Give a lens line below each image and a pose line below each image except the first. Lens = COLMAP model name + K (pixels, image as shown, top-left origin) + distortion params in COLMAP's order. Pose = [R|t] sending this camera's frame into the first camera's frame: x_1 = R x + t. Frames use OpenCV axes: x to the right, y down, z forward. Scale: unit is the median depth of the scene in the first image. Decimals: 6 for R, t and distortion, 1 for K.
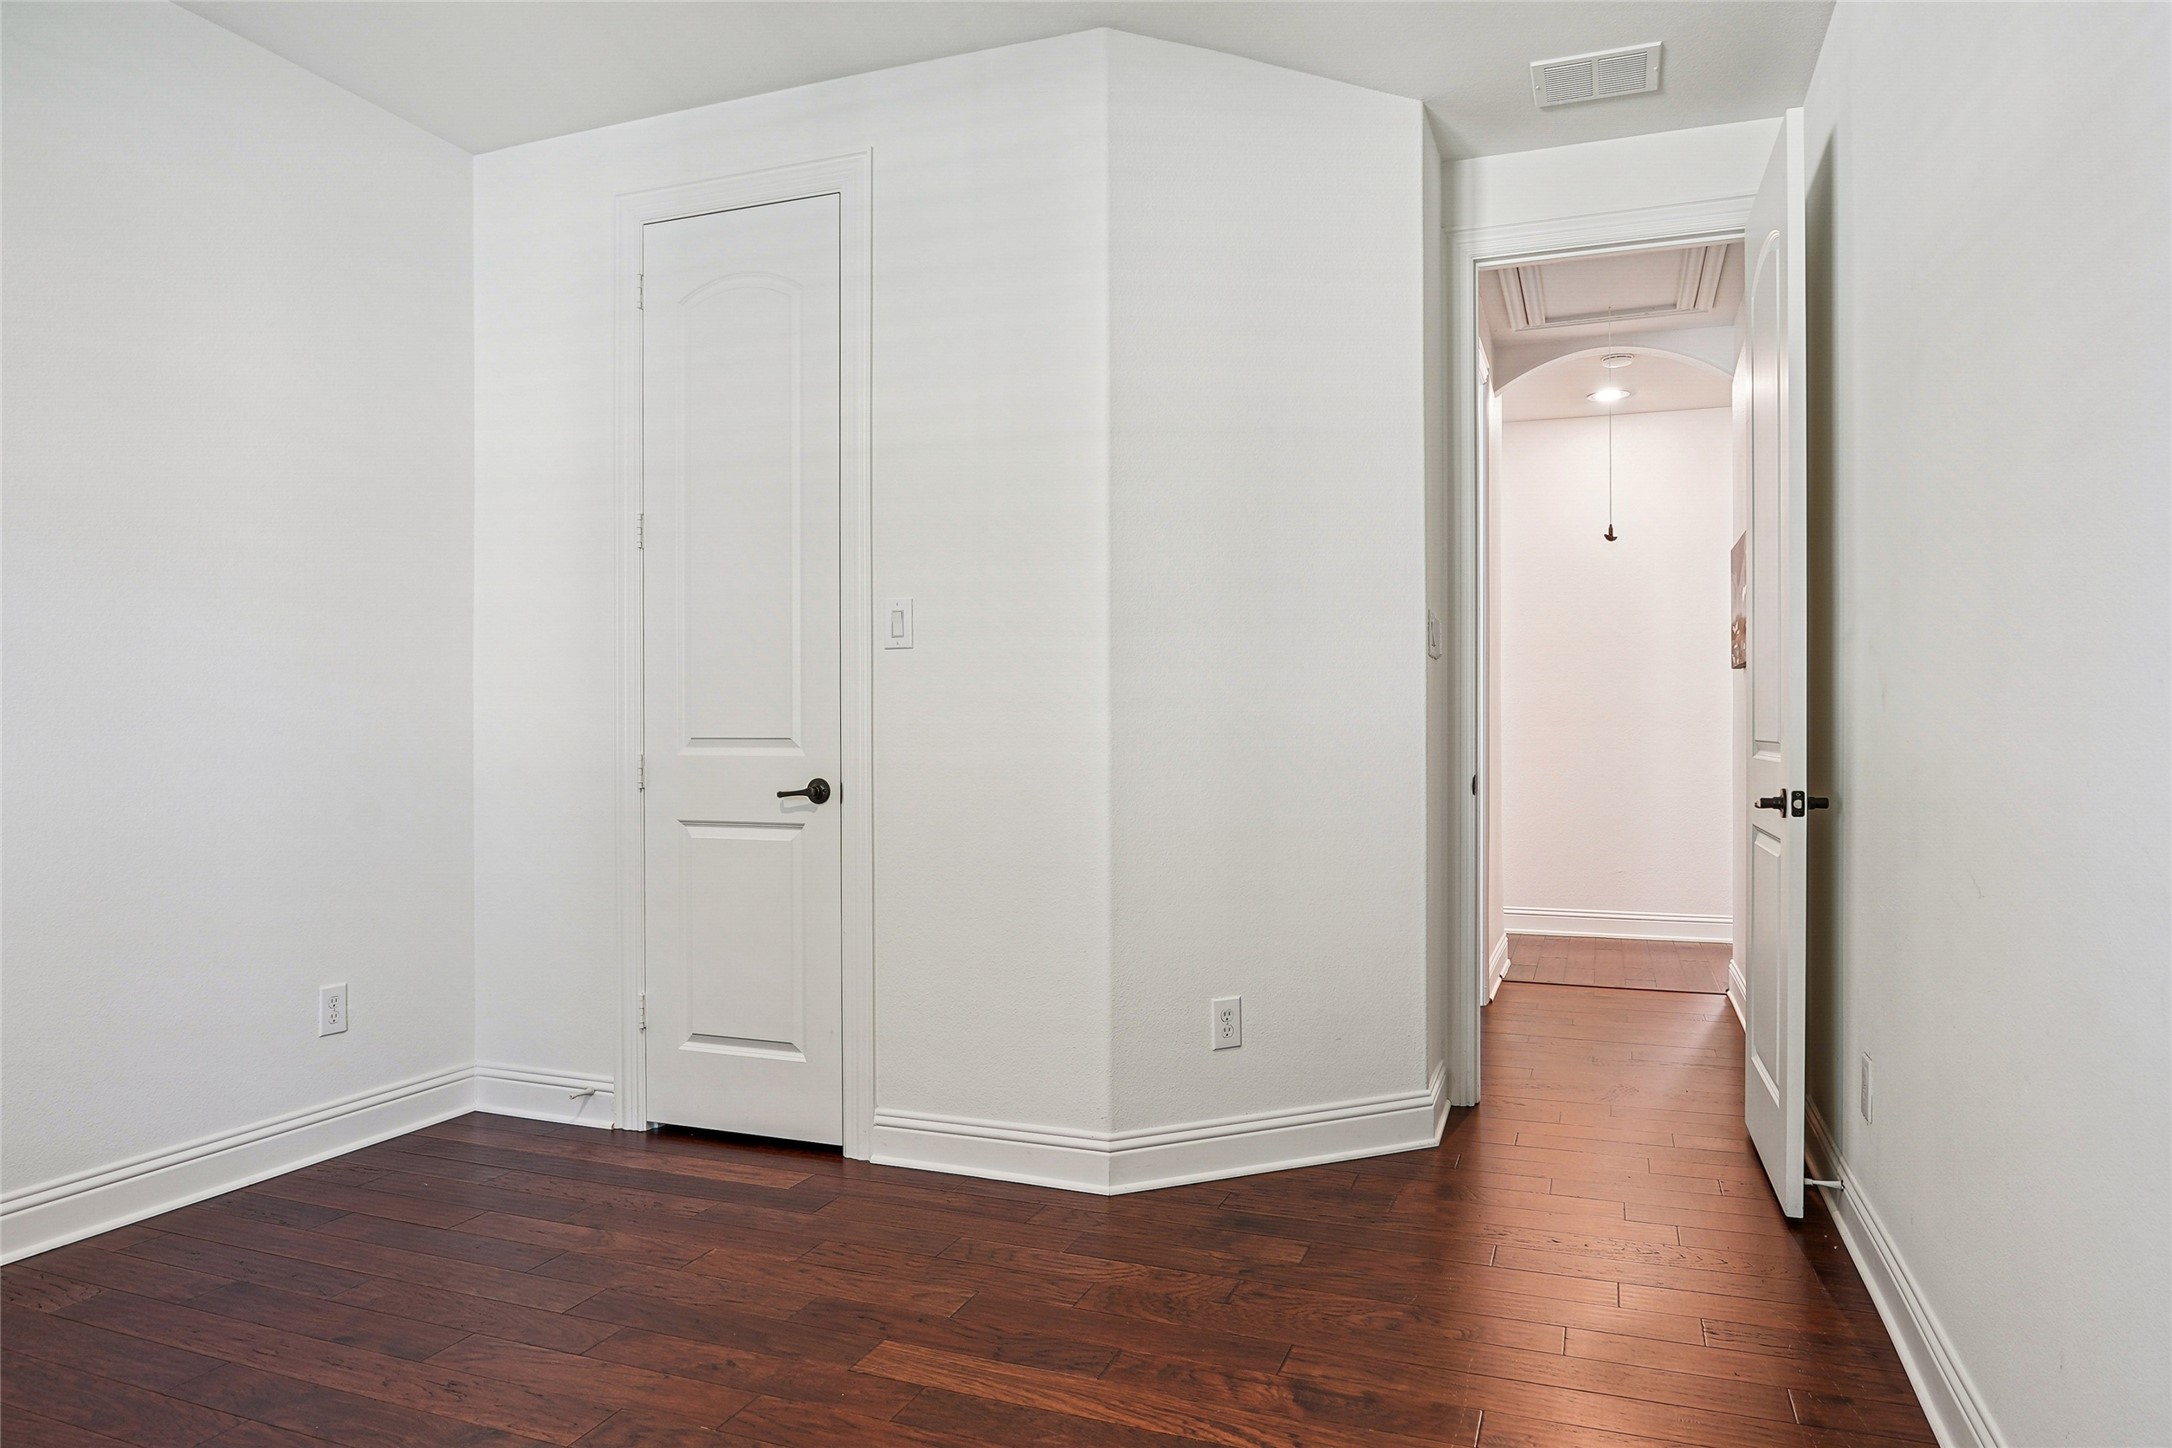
lens RADIAL K [[1353.6, 0, 1087.3], [0, 1353.6, 733.5], [0, 0, 1]] dist [-0.022304, -0.003298]
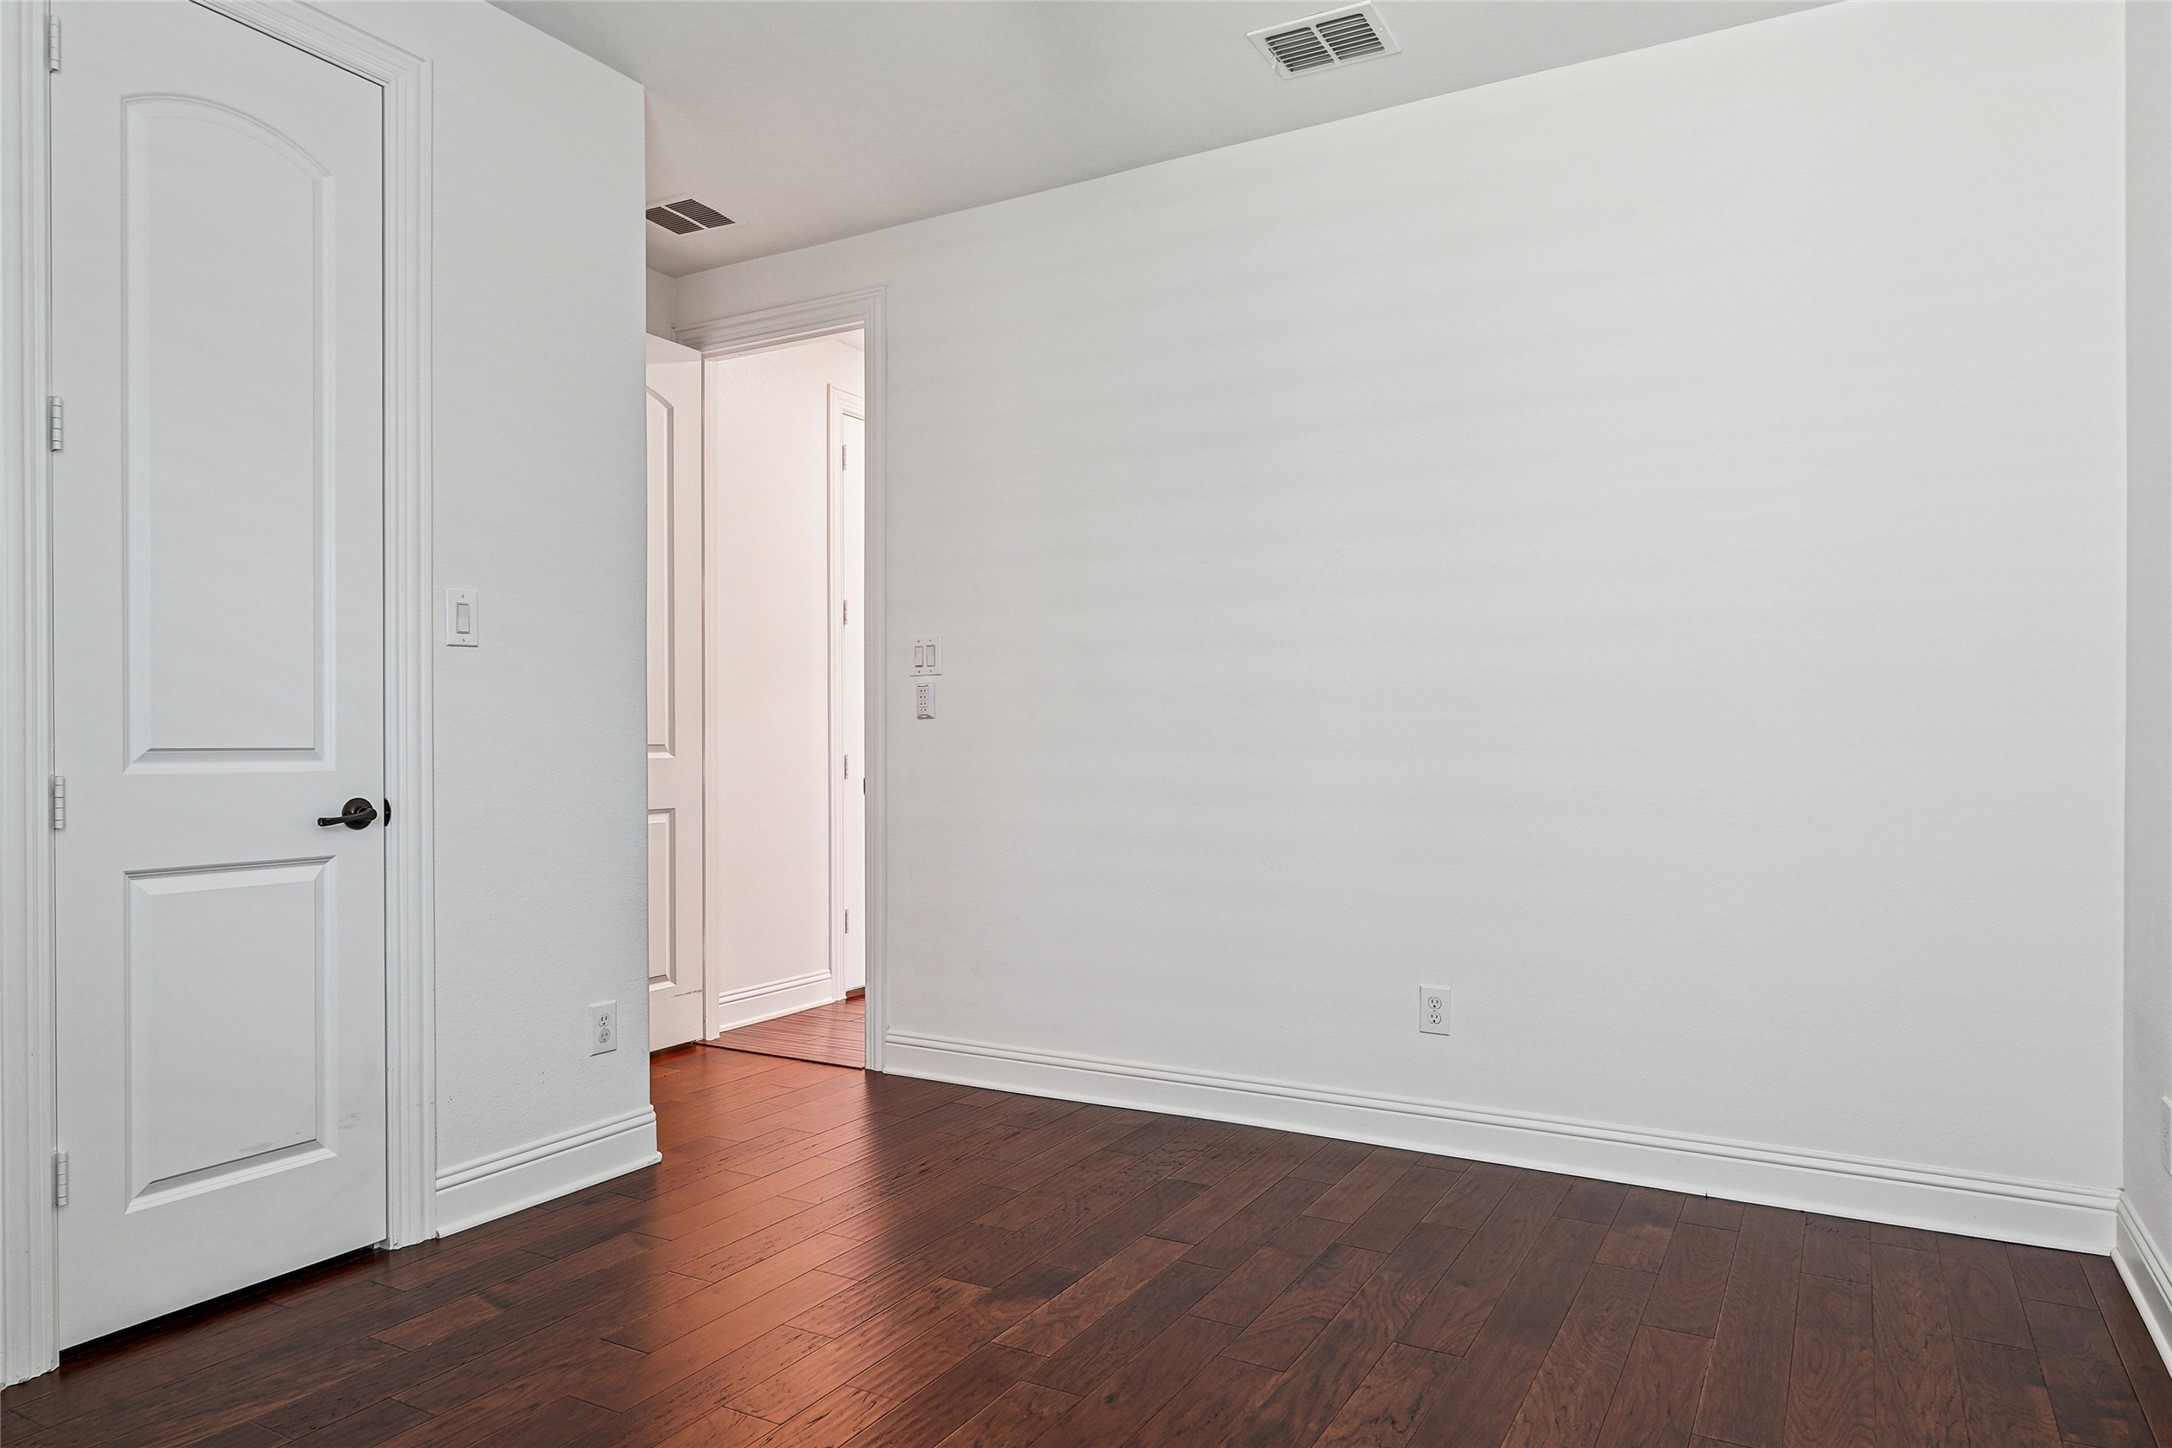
lens RADIAL K [[1353.6, 0, 1087.4], [0, 1353.6, 728.8], [0, 0, 1]] dist [-0.022304, -0.003298]
pose [[0.148852, 0.009223, 0.988817, -0.927180], [-0.000223, 0.999957, -0.009293, -0.000461], [-0.988860, 0.001163, 0.148847, 0.449837]]
